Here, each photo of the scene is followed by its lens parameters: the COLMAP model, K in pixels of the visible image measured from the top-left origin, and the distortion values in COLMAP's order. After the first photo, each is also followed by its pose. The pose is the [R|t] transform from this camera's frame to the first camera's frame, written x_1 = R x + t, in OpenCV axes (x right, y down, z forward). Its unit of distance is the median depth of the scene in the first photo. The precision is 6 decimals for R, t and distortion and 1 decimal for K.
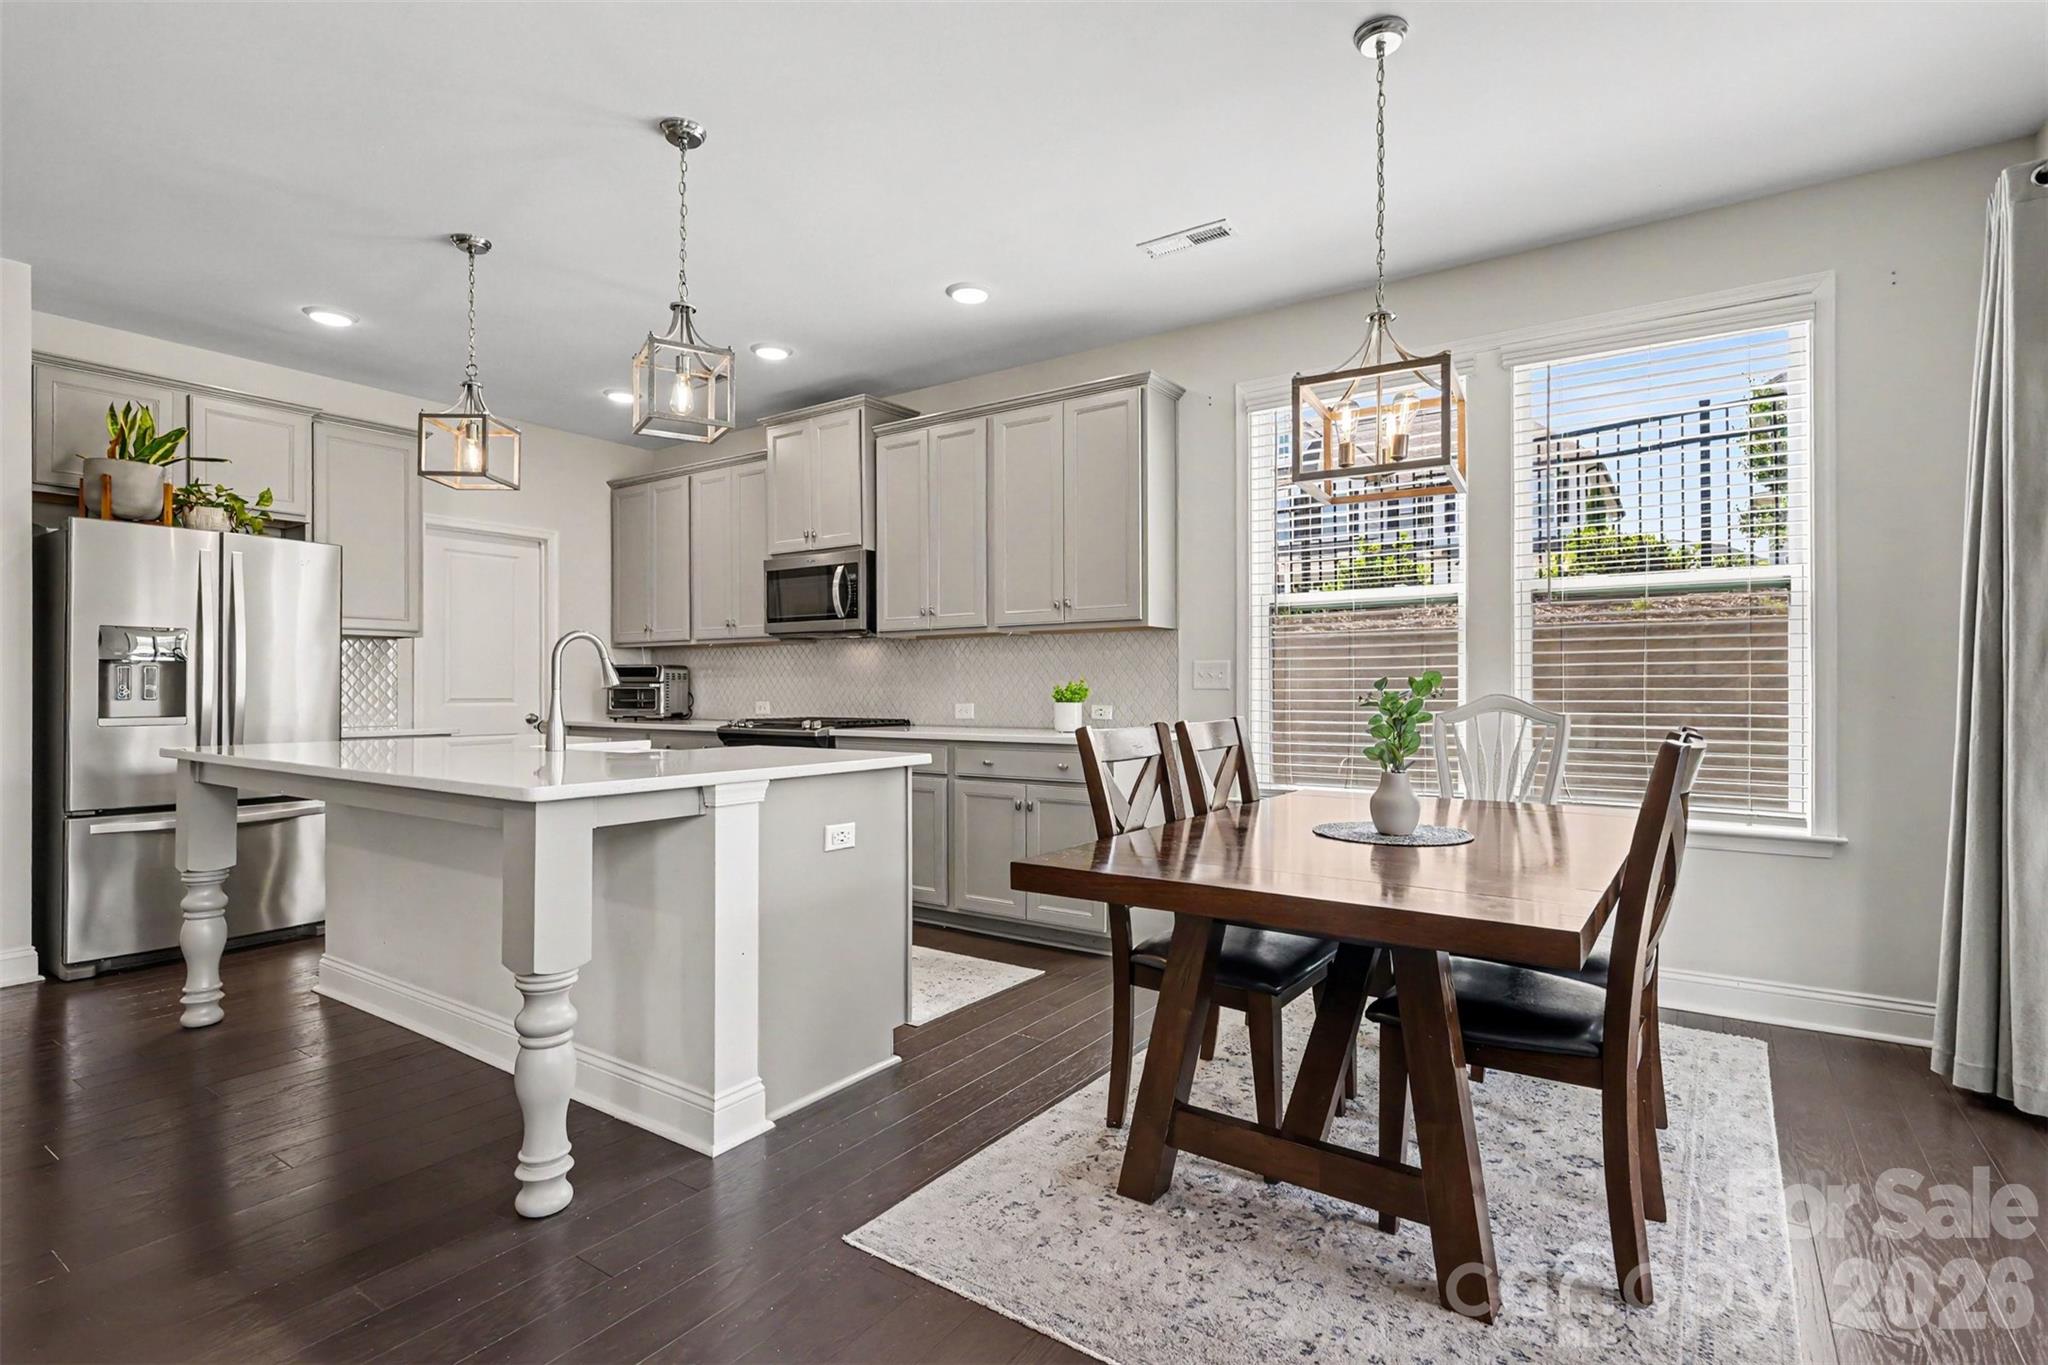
lens RADIAL K [[971.6, 0, 1031.7], [0, 971.6, 684.3], [0, 0, 1]] dist [0.000869, 0.000161]
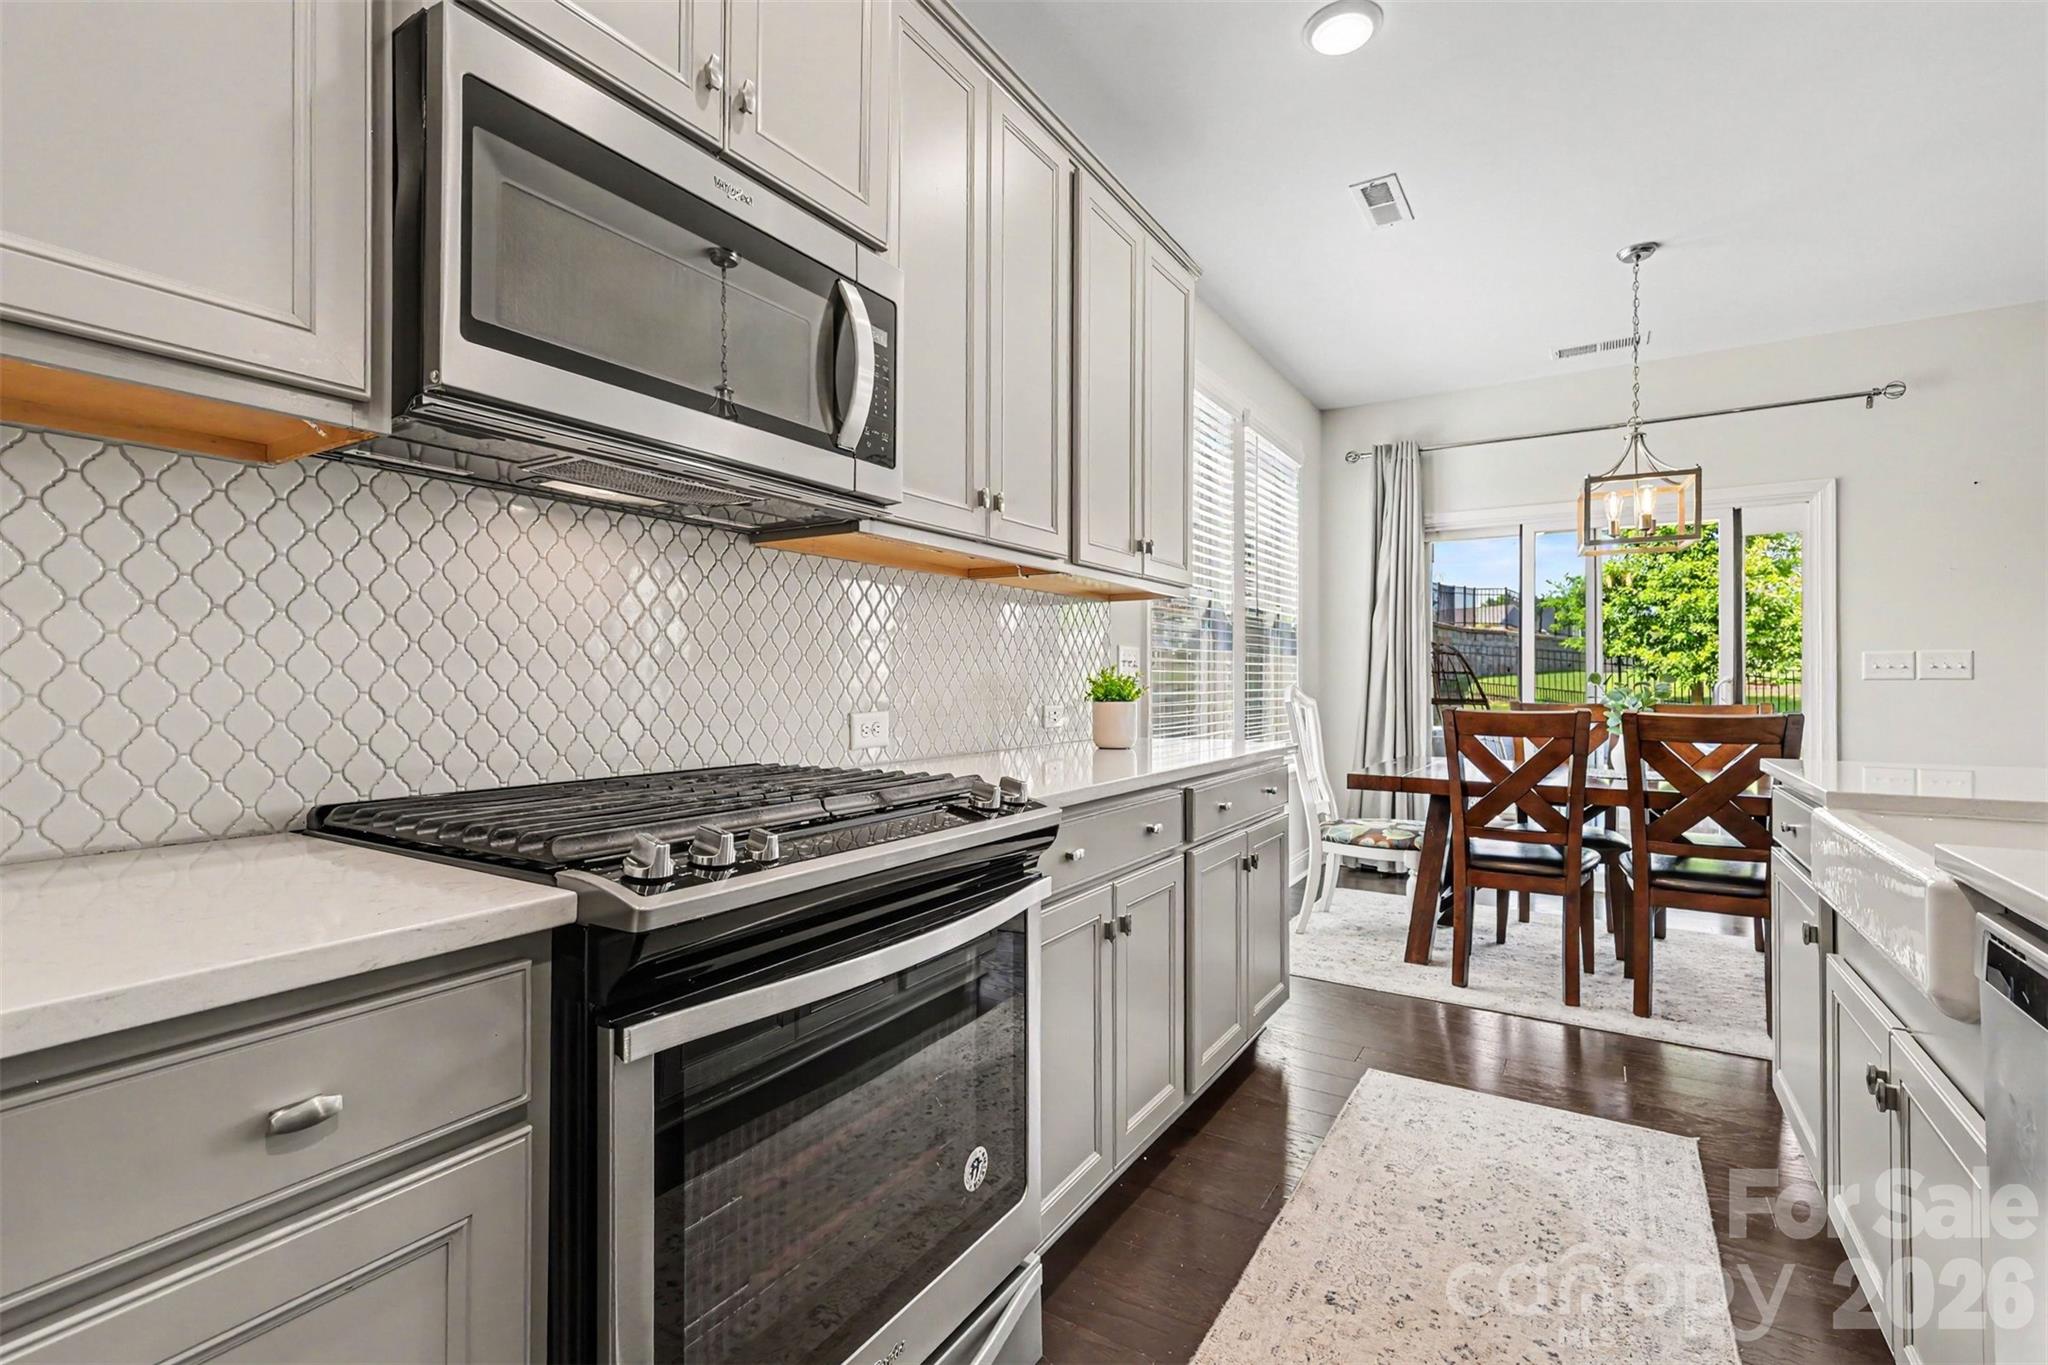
lens RADIAL K [[905.0, 0, 1024.0], [0, 905.0, 682.5], [0, 0, 1]] dist [0.003136, 0.000190]
pose [[-0.035538, 0.000299, 0.999368, -0.515142], [-0.004456, 0.999990, -0.000457, 0.006721], [-0.999358, -0.004469, -0.035536, 1.007552]]
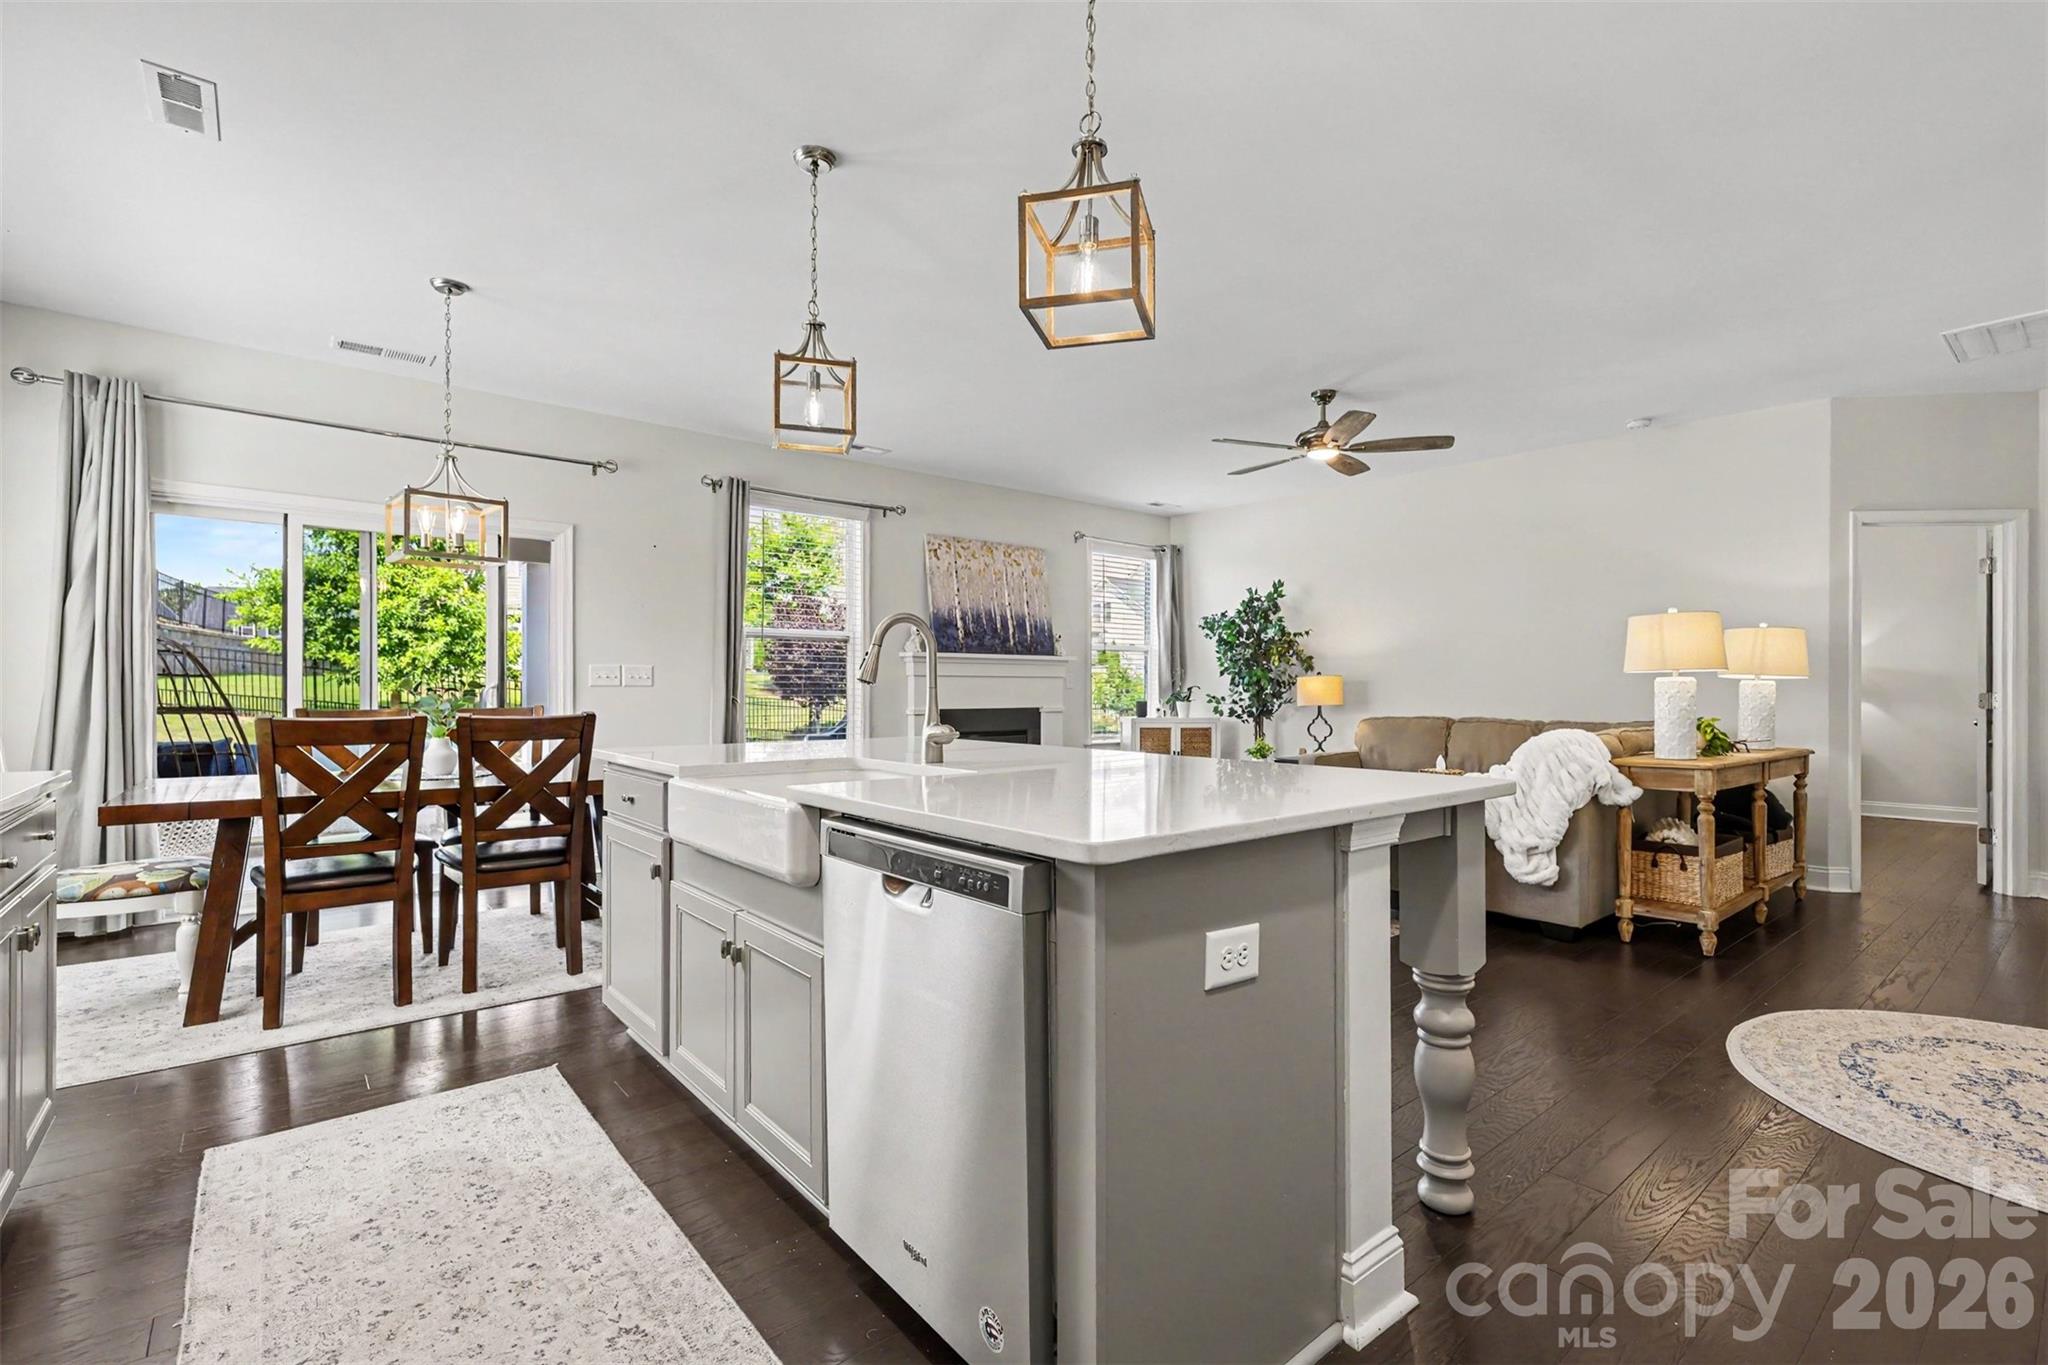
lens RADIAL K [[919.9, 0, 1029.6], [0, 919.9, 689.1], [0, 0, 1]] dist [0.002264, 0.000035]
pose [[-0.962698, -0.002601, 0.270565, -0.501152], [-0.003923, 0.999983, -0.004343, 0.006422], [-0.270549, -0.005243, -0.962692, 1.114688]]
